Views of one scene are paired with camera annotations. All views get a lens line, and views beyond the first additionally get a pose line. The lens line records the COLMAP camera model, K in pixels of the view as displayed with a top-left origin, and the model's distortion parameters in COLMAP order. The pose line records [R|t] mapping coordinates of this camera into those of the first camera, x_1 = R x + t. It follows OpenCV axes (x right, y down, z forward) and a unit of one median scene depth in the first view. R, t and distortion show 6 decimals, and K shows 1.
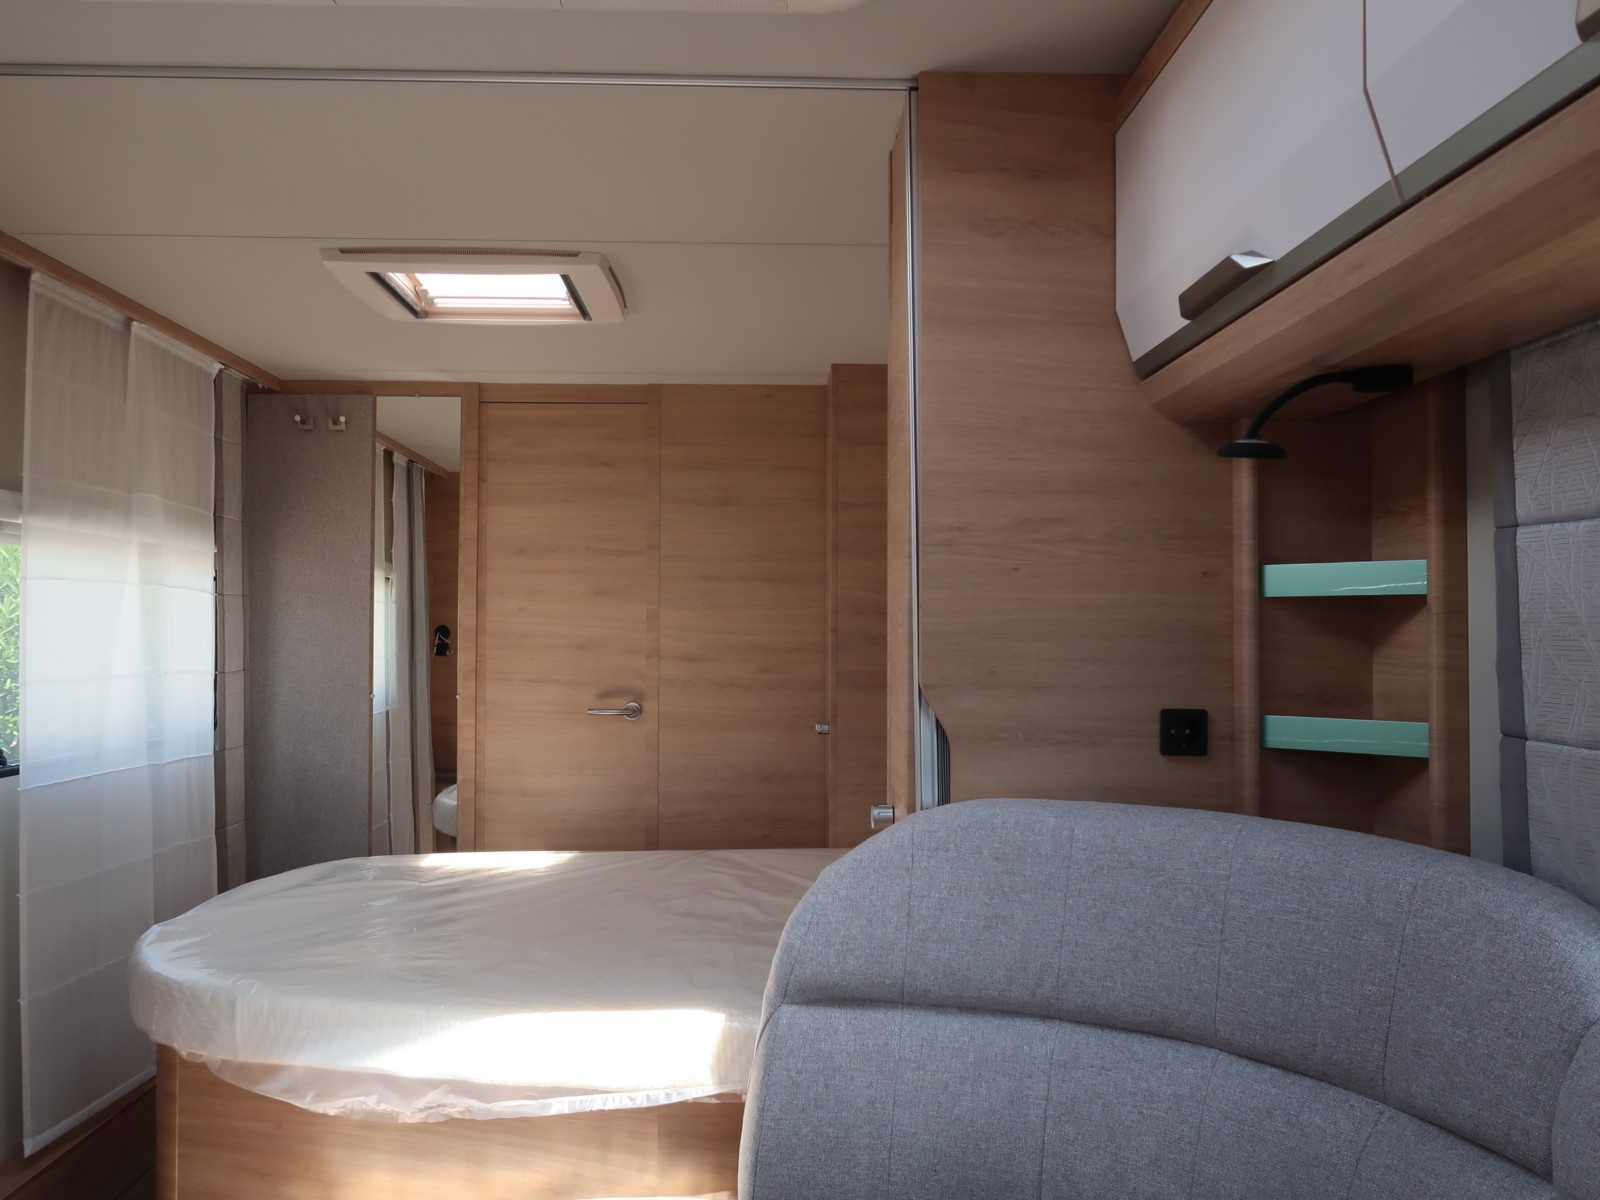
lens RADIAL K [[1241.3, 0, 792.6], [0, 1241.3, 606.7], [0, 0, 1]] dist [-0.027701, 0.008995]
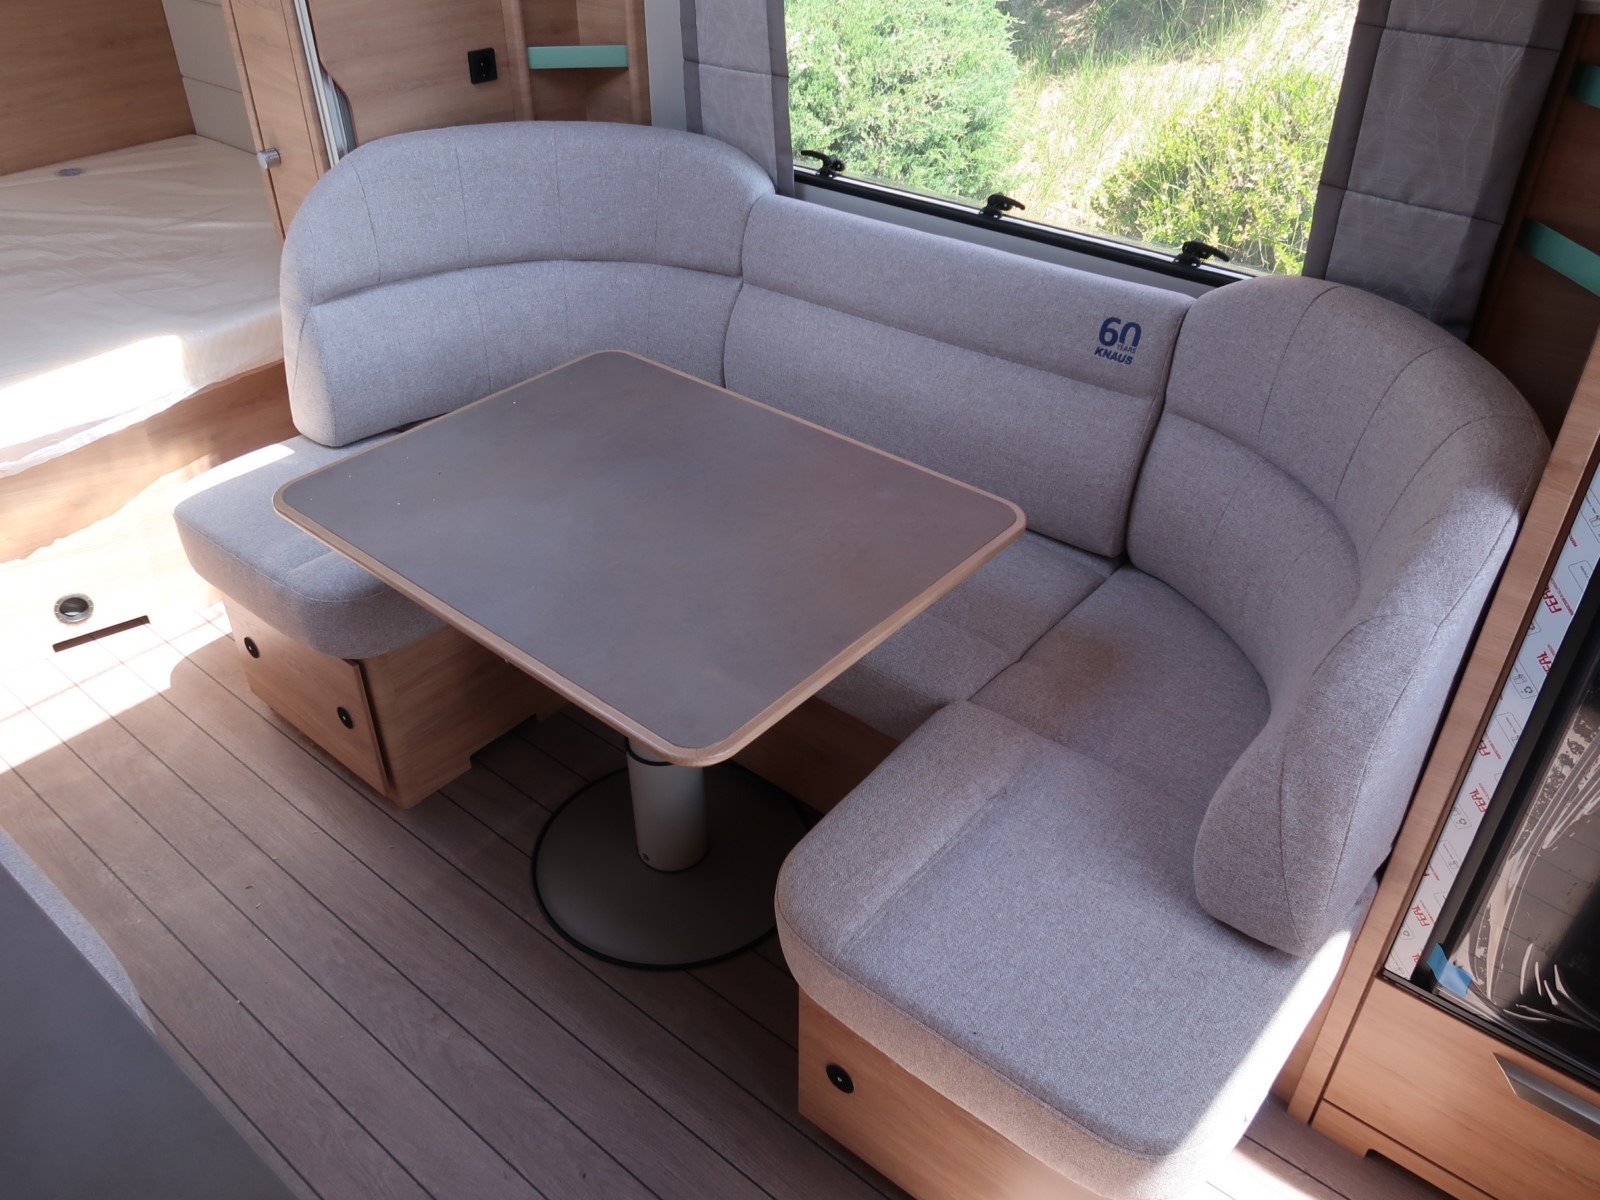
lens RADIAL K [[1237.5, 0, 791.4], [0, 1237.5, 606.0], [0, 0, 1]] dist [-0.026544, 0.008780]
pose [[0.662515, -0.435088, 0.609732, -0.532504], [-0.014047, 0.806648, 0.590865, -0.216462], [-0.748917, -0.400021, 0.528305, -0.294294]]
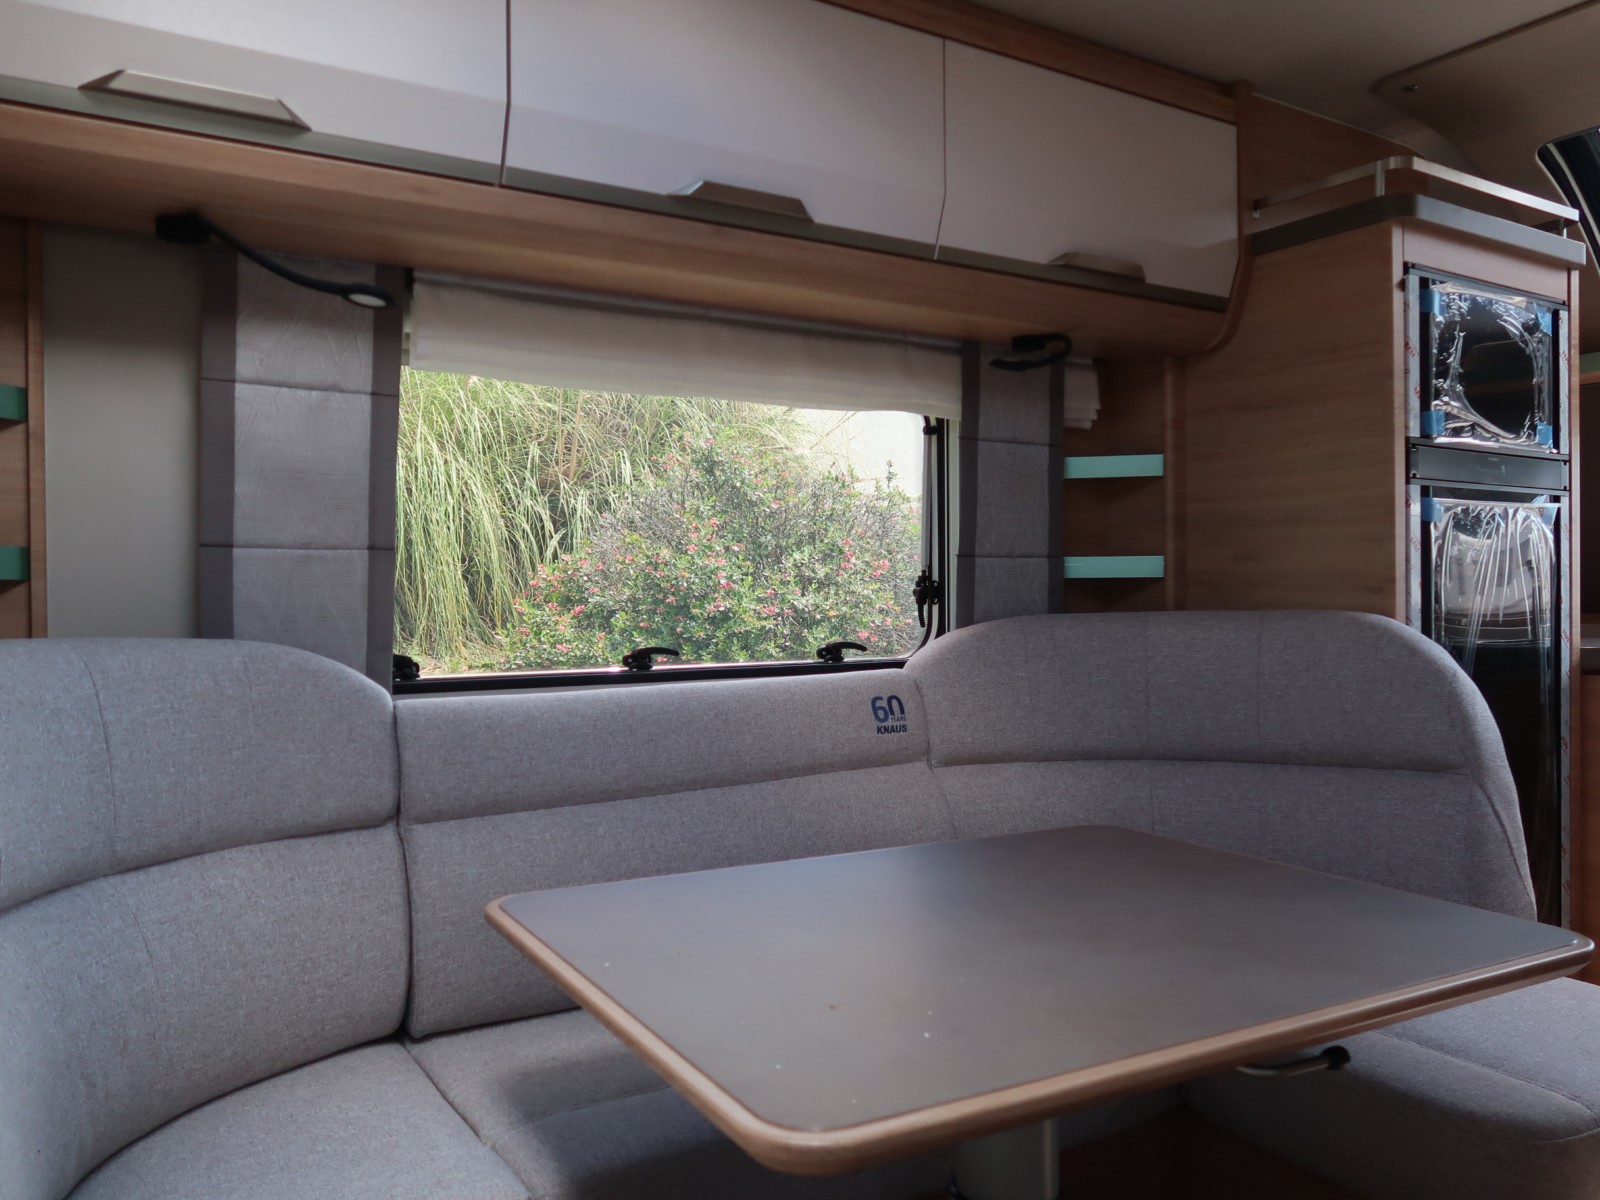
lens RADIAL K [[1237.5, 0, 791.4], [0, 1237.5, 606.0], [0, 0, 1]] dist [-0.026544, 0.008780]
pose [[-0.515697, -0.008449, 0.856730, -0.508899], [-0.012648, 0.999917, 0.002248, 0.098799], [-0.856678, -0.009676, -0.515761, 0.718720]]
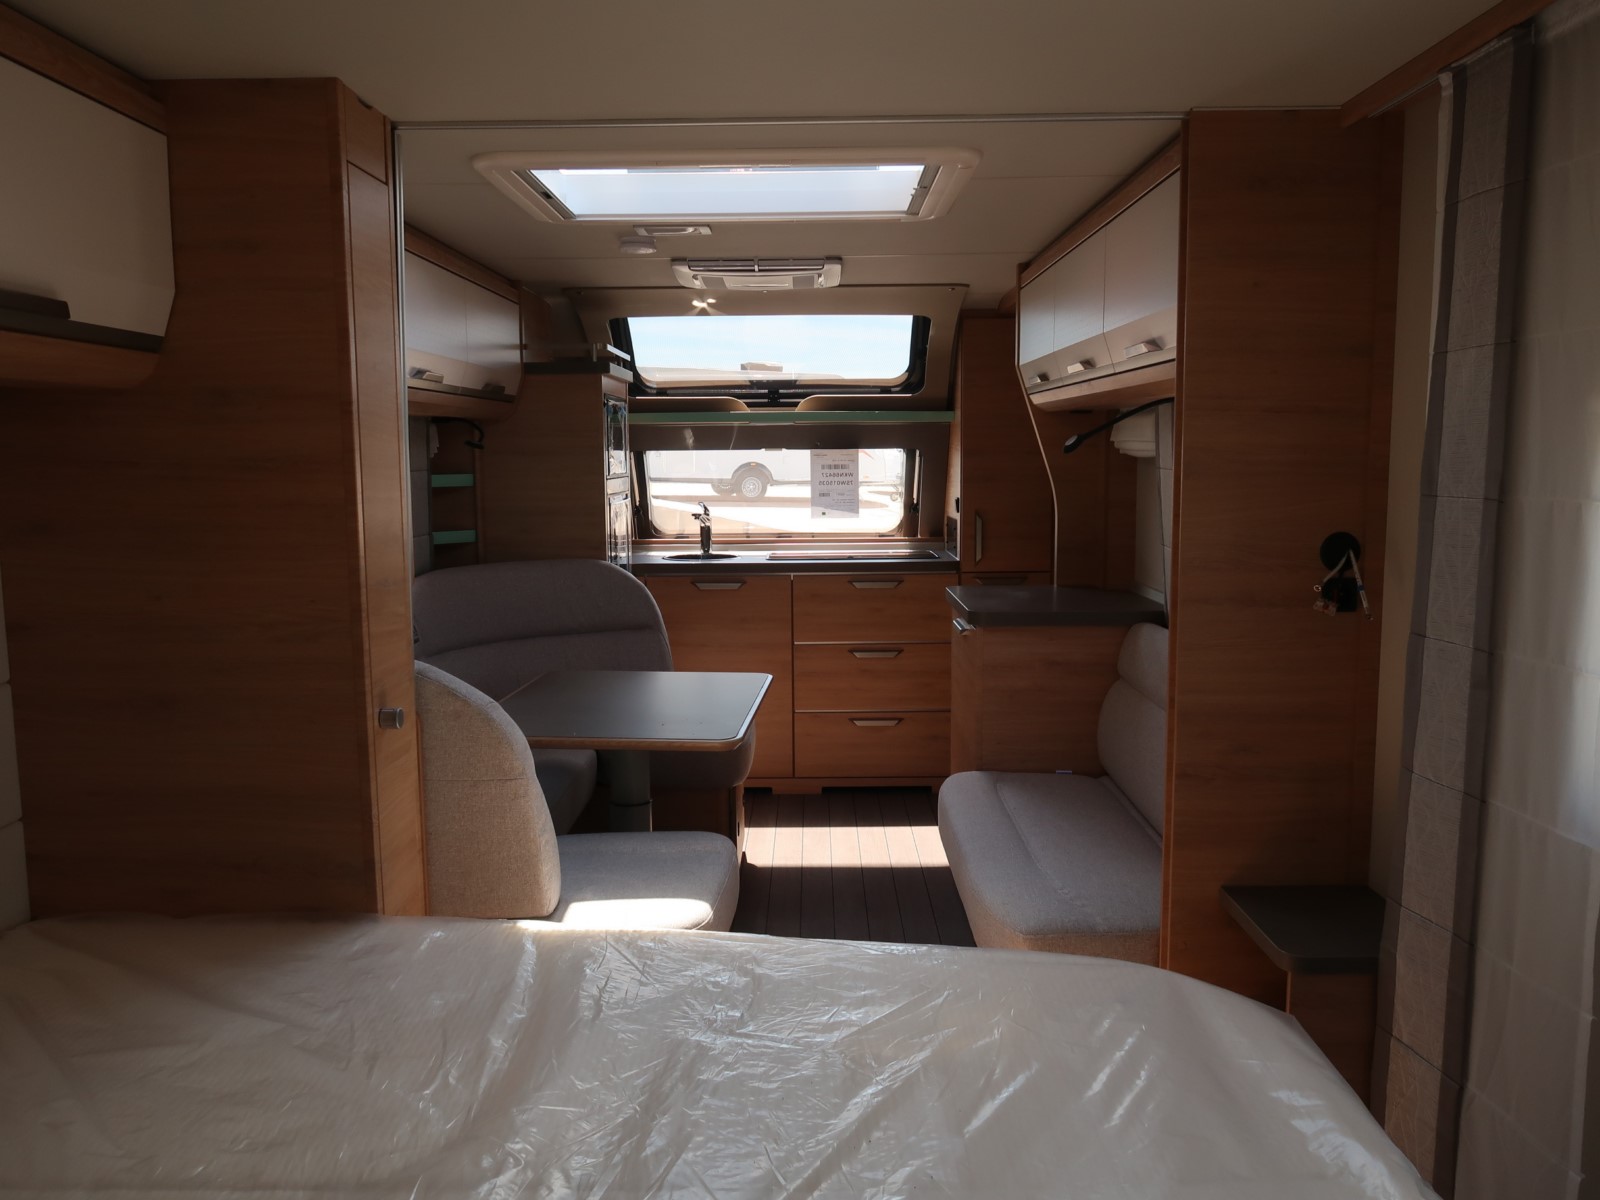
lens RADIAL K [[1241.3, 0, 792.6], [0, 1241.3, 606.7], [0, 0, 1]] dist [-0.027701, 0.008995]
pose [[-0.999376, -0.002730, 0.035215, -0.306784], [0.000922, 0.994653, 0.103274, -0.040858], [-0.035309, 0.103242, -0.994029, 1.948644]]
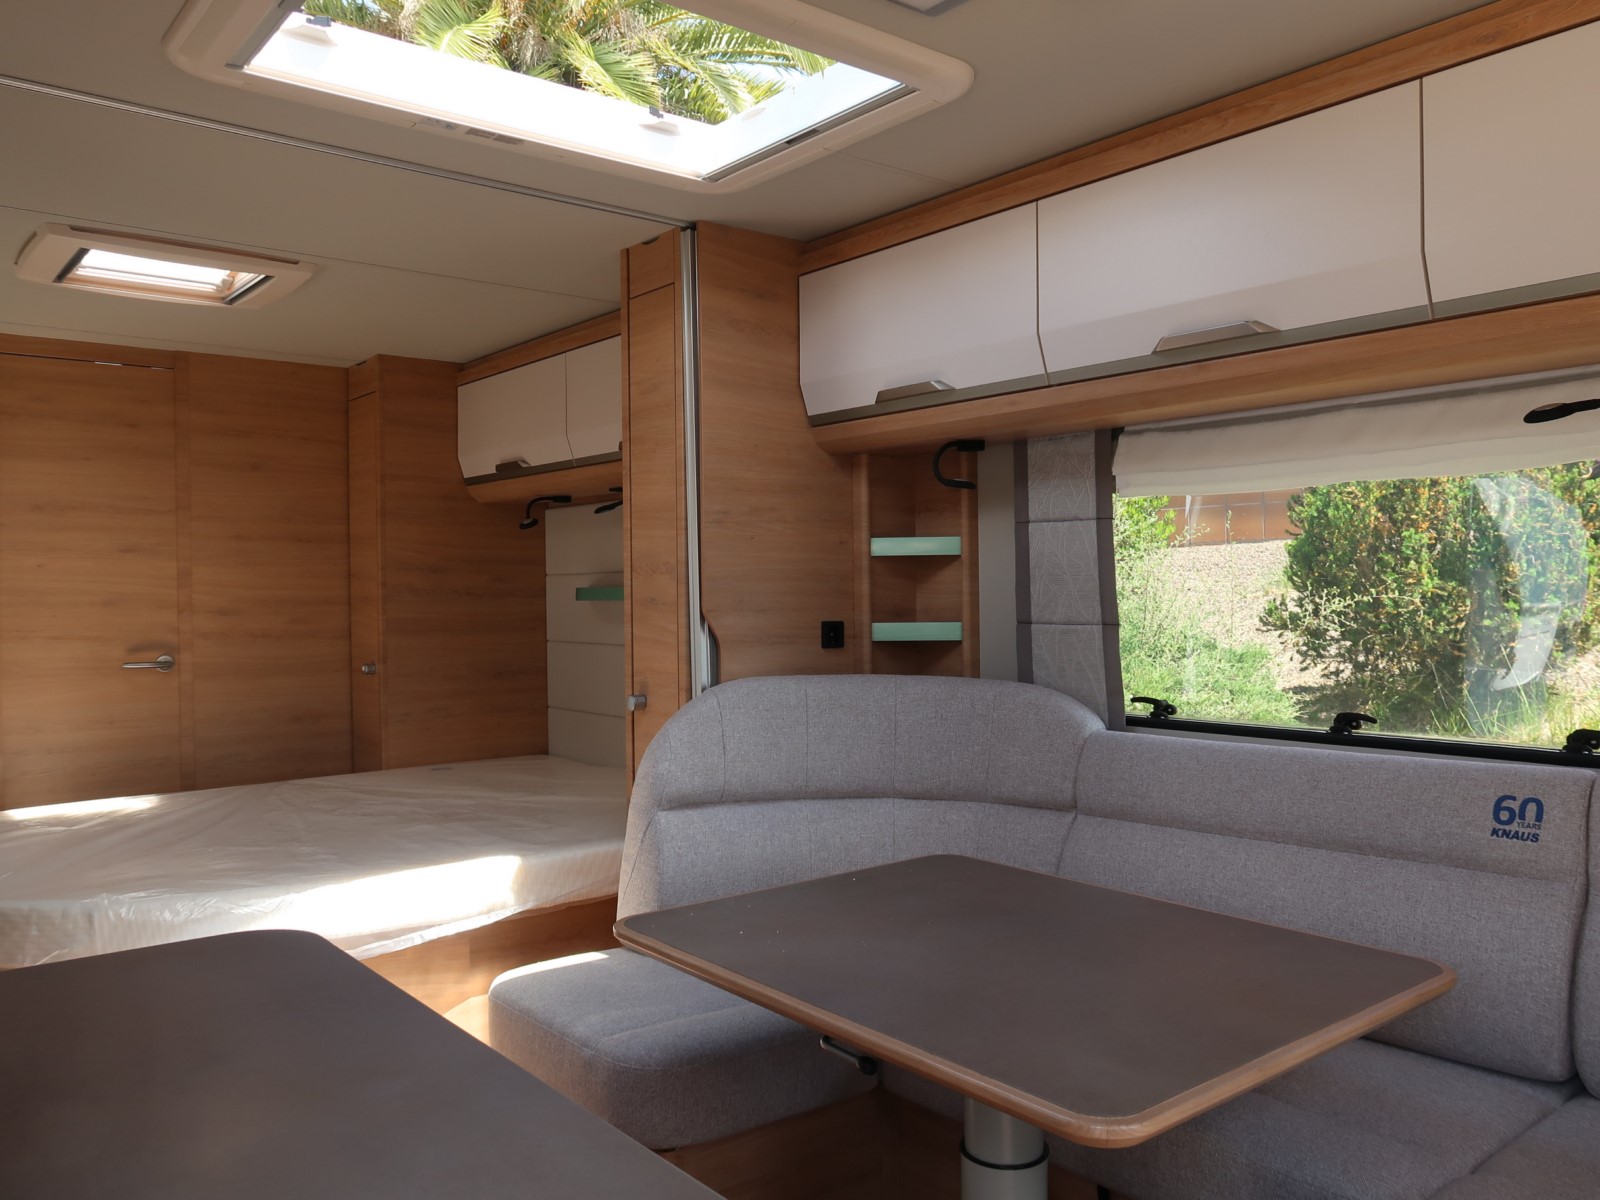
lens RADIAL K [[1241.3, 0, 792.6], [0, 1241.3, 606.7], [0, 0, 1]] dist [-0.027701, 0.008995]
pose [[0.796232, -0.020600, 0.604640, -0.630089], [0.001531, 0.999486, 0.032036, 0.006370], [-0.604989, -0.024583, 0.795854, -0.276308]]
